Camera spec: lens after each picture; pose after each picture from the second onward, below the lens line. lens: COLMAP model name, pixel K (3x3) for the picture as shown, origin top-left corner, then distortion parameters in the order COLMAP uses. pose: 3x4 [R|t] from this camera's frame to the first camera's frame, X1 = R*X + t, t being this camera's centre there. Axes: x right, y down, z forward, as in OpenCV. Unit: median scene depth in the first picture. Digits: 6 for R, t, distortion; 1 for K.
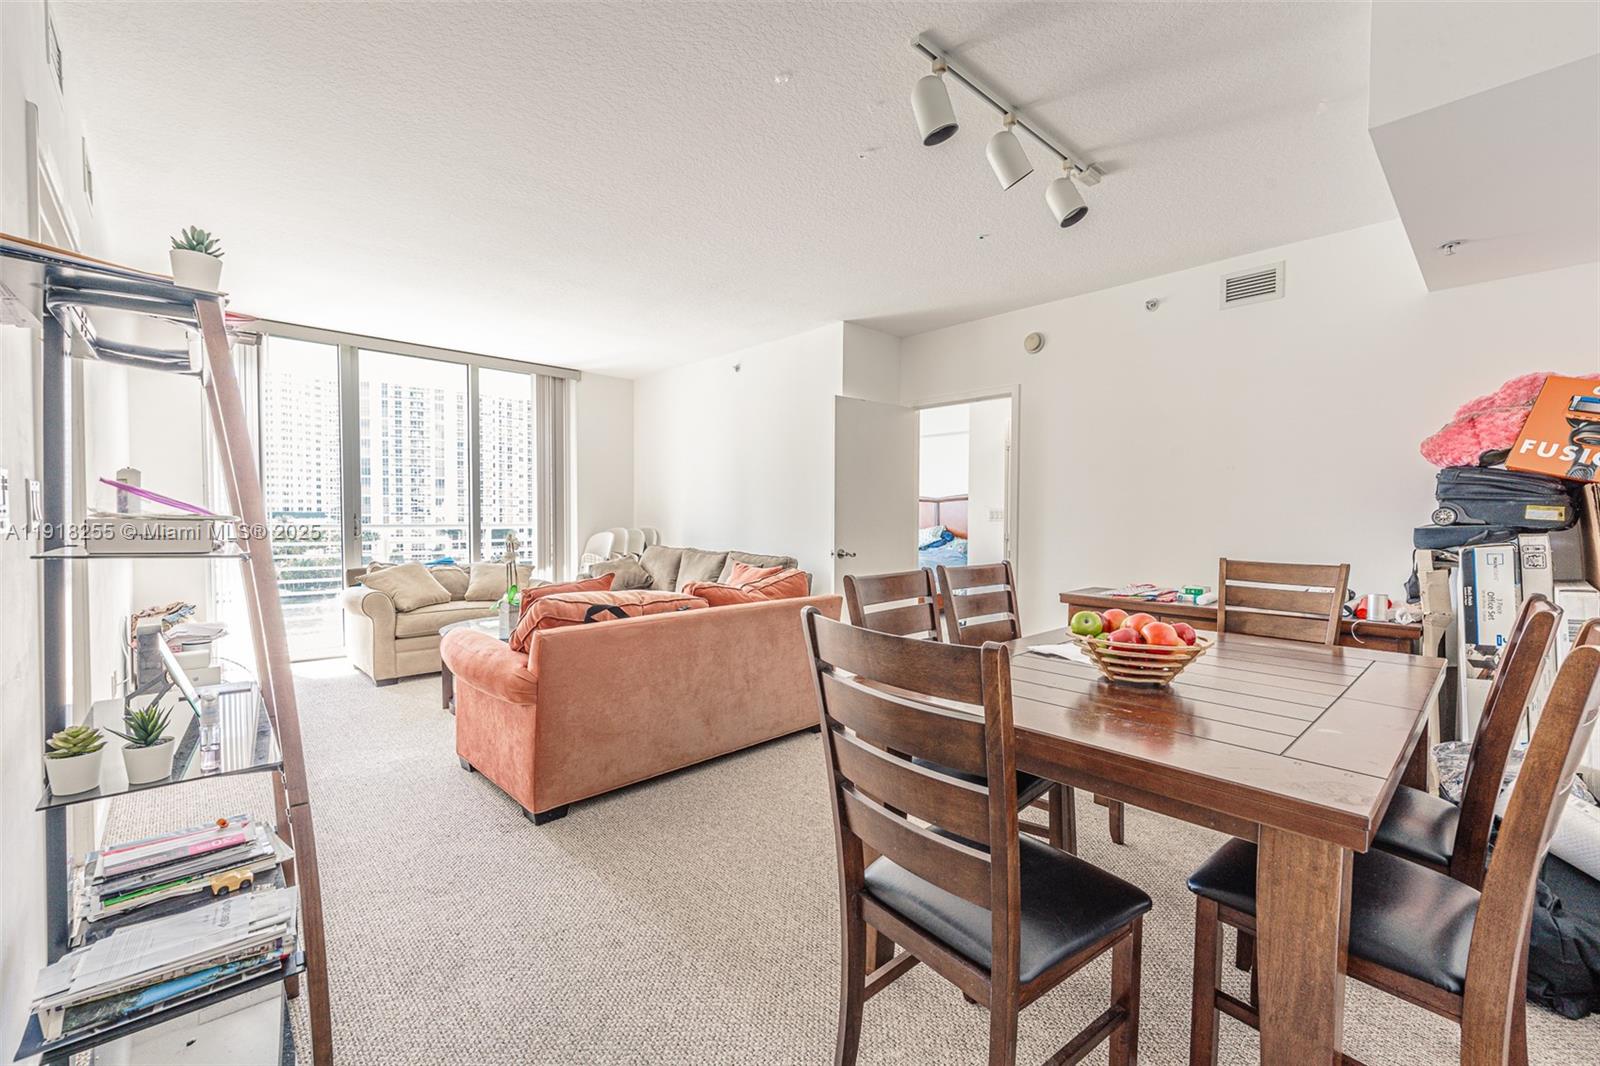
lens RADIAL K [[682.2, 0, 789.2], [0, 682.2, 534.9], [0, 0, 1]] dist [0.020431, -0.008456]
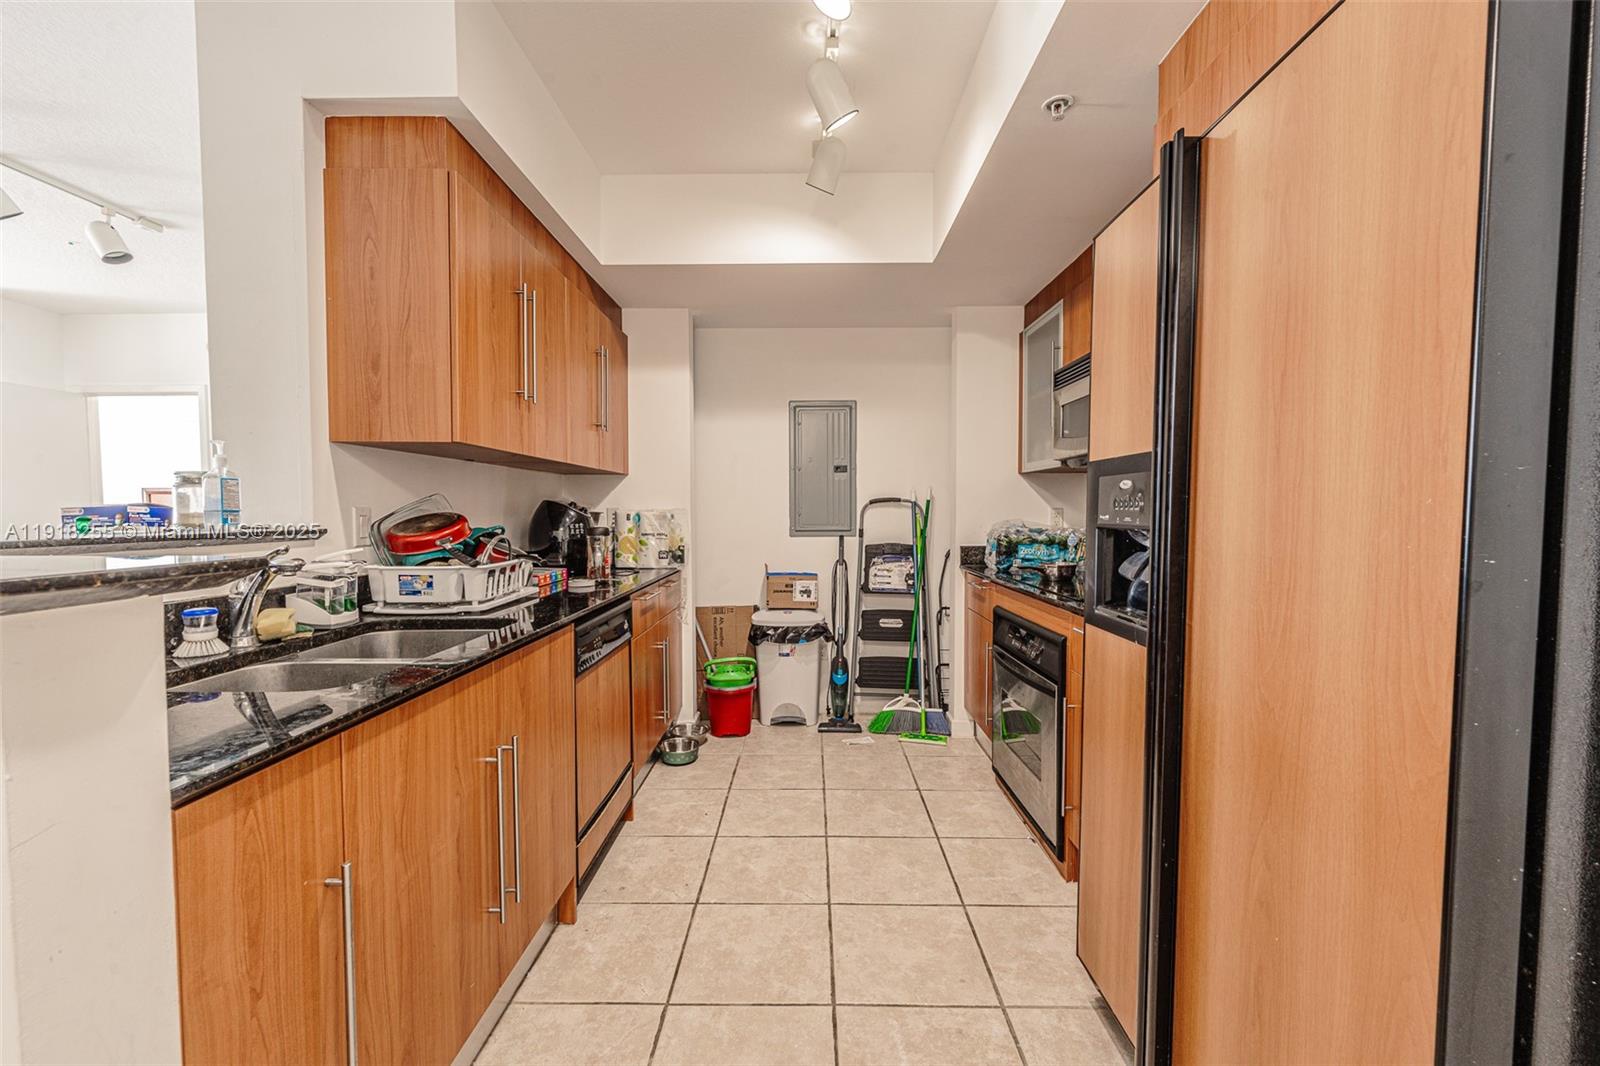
lens RADIAL K [[662.9, 0, 801.6], [0, 662.9, 536.7], [0, 0, 1]] dist [0.001128, -0.000480]
pose [[0.683979, -0.036563, 0.728585, 0.229231], [0.025225, 0.999331, 0.026470, 0.008918], [-0.729066, 0.000274, 0.684443, -0.395666]]
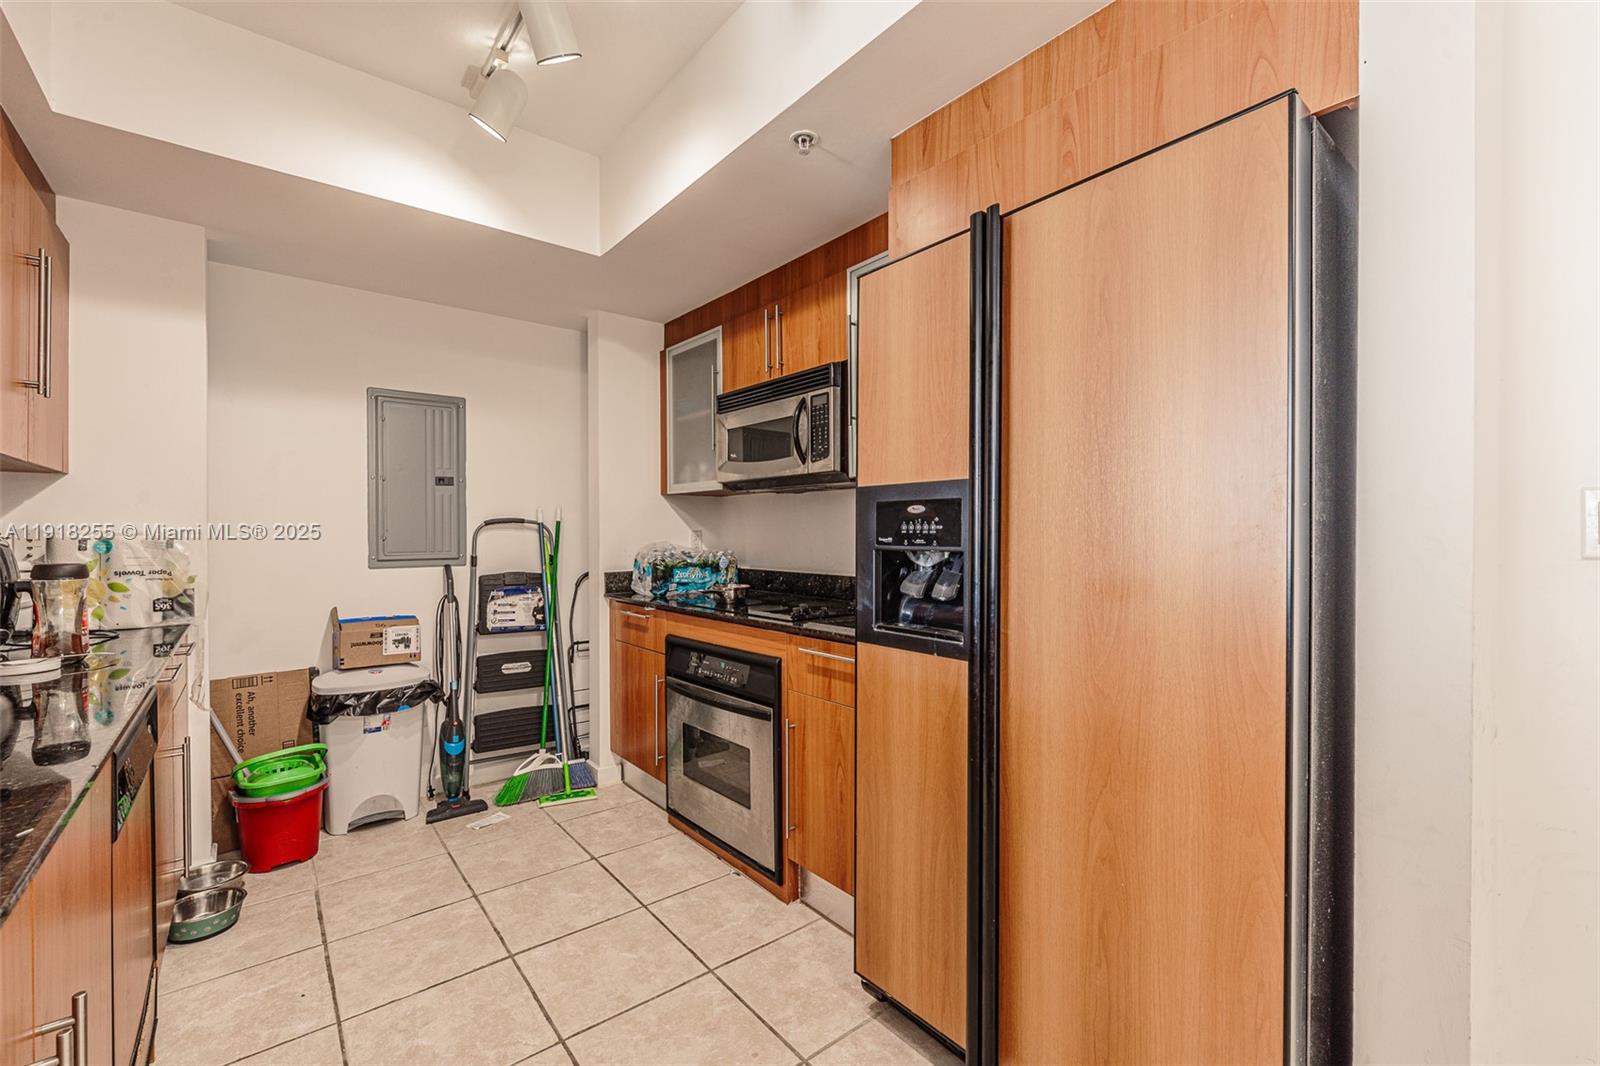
lens RADIAL K [[682.2, 0, 789.2], [0, 682.2, 534.9], [0, 0, 1]] dist [0.020431, -0.008456]
pose [[0.056132, -0.010960, 0.998363, 0.207857], [0.028393, 0.999553, 0.009377, 0.003985], [-0.998020, 0.027820, 0.056418, -0.241954]]
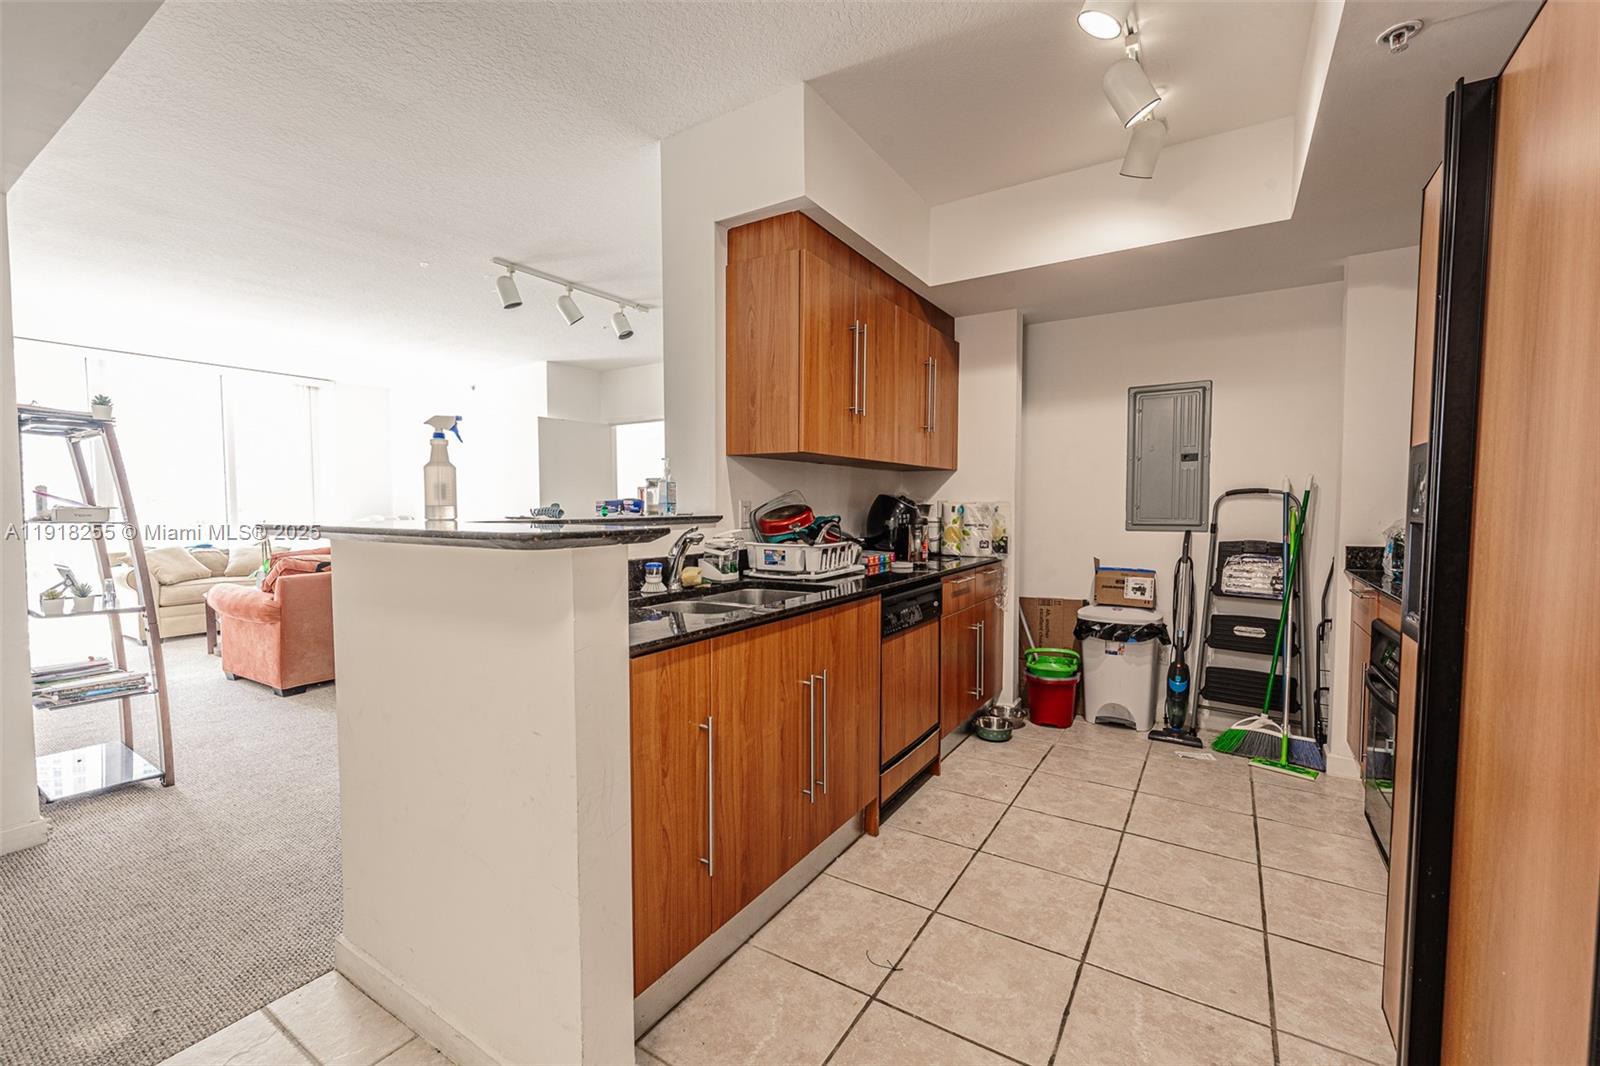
lens RADIAL K [[682.2, 0, 789.2], [0, 682.2, 534.9], [0, 0, 1]] dist [0.020431, -0.008456]
pose [[0.969005, -0.018450, 0.246352, 0.233997], [0.013607, 0.999680, 0.021347, 0.012610], [-0.246667, -0.017333, 0.968945, -0.510616]]
